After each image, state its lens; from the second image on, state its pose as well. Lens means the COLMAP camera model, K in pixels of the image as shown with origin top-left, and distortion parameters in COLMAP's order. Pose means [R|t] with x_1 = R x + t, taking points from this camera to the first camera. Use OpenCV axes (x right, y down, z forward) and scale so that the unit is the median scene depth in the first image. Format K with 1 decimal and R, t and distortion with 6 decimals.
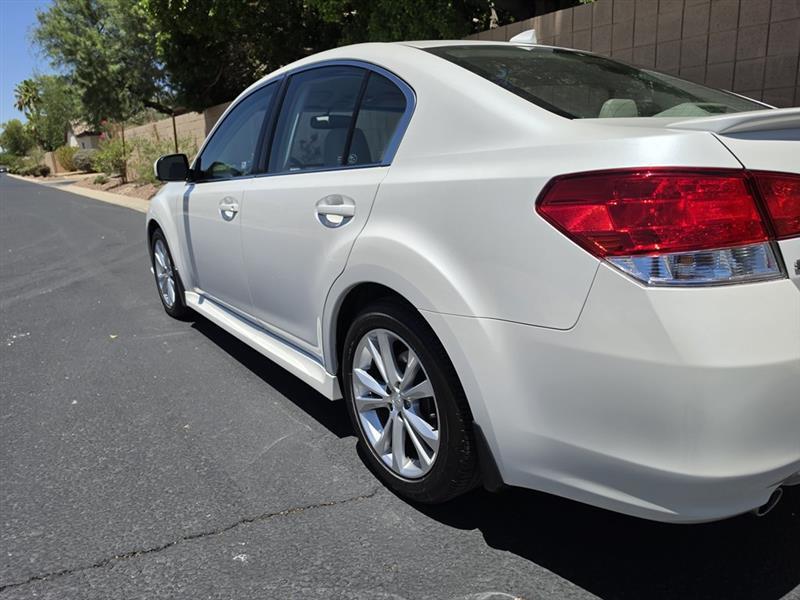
lens RADIAL K [[561.6, 0, 400.0], [0, 561.6, 300.0], [0, 0, 1]] dist [0.084812, -0.094847]
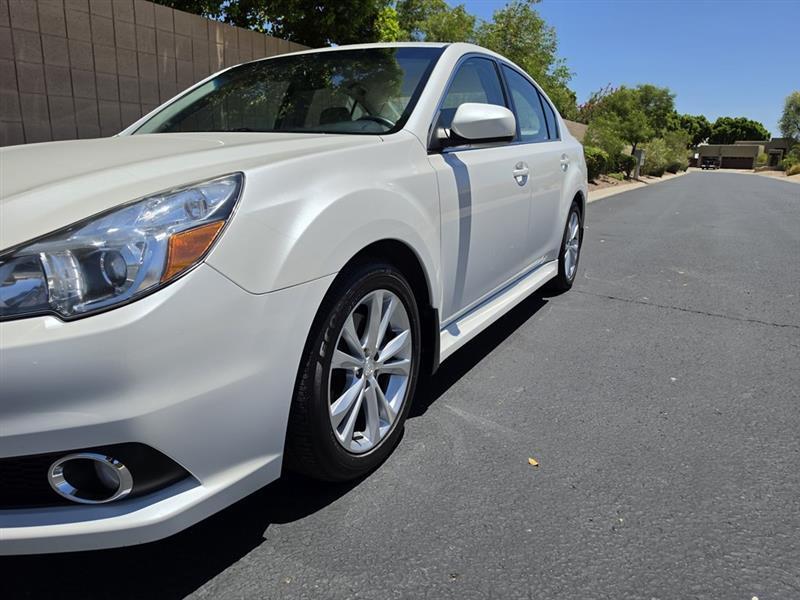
lens RADIAL K [[561.6, 0, 400.0], [0, 561.6, 300.0], [0, 0, 1]] dist [0.084812, -0.094847]
pose [[-0.448199, -0.173820, 0.876872, -1.626734], [0.245510, 0.919260, 0.307711, -0.454878], [-0.859560, 0.353196, -0.369337, 2.340648]]
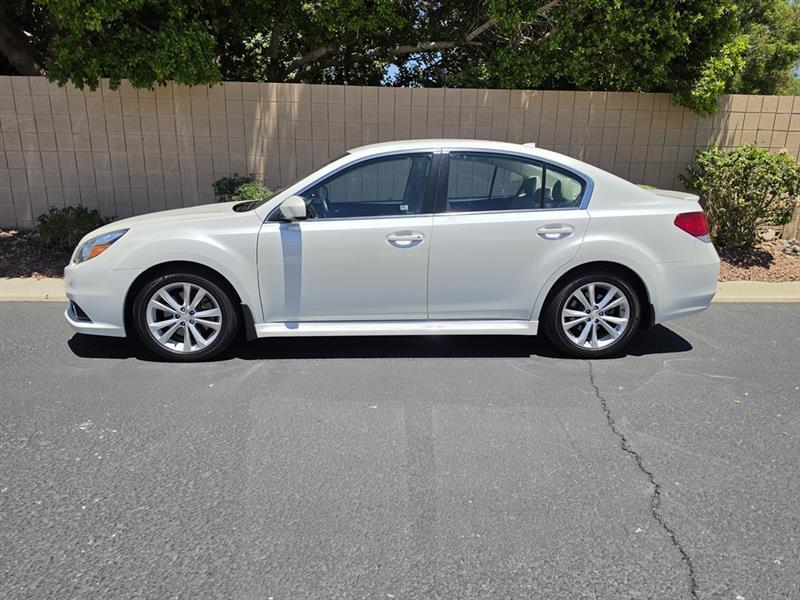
lens RADIAL K [[580.7, 0, 401.8], [0, 580.7, 302.5], [0, 0, 1]] dist [0.104239, -0.102586]
pose [[0.516321, -0.150767, 0.843019, -2.184586], [0.181989, 0.981214, 0.064021, -0.143315], [-0.836835, 0.120365, 0.534060, 0.375352]]
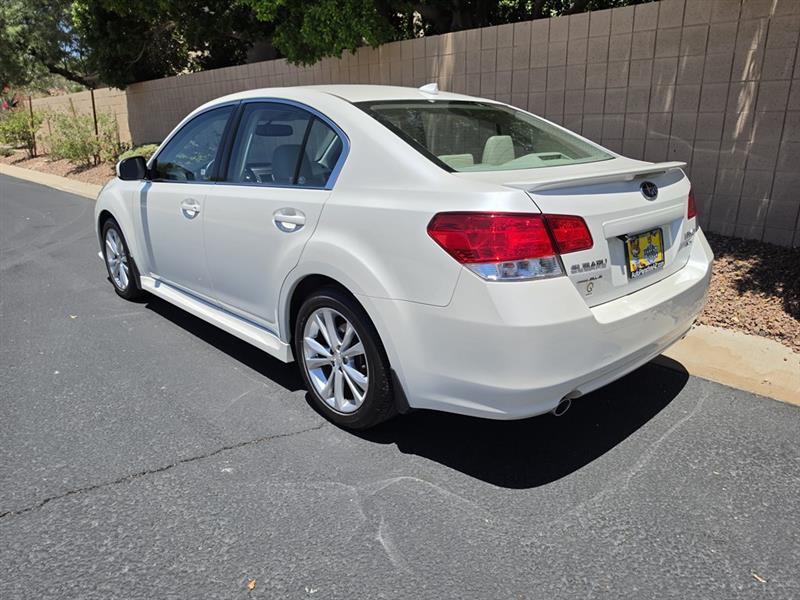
lens RADIAL K [[569.8, 0, 410.5], [0, 569.8, 302.7], [0, 0, 1]] dist [0.084497, -0.101904]
pose [[0.989816, -0.008144, 0.142119, -0.025413], [0.002138, 0.999100, 0.042363, -0.018782], [-0.142336, -0.041627, 0.988943, -0.394434]]
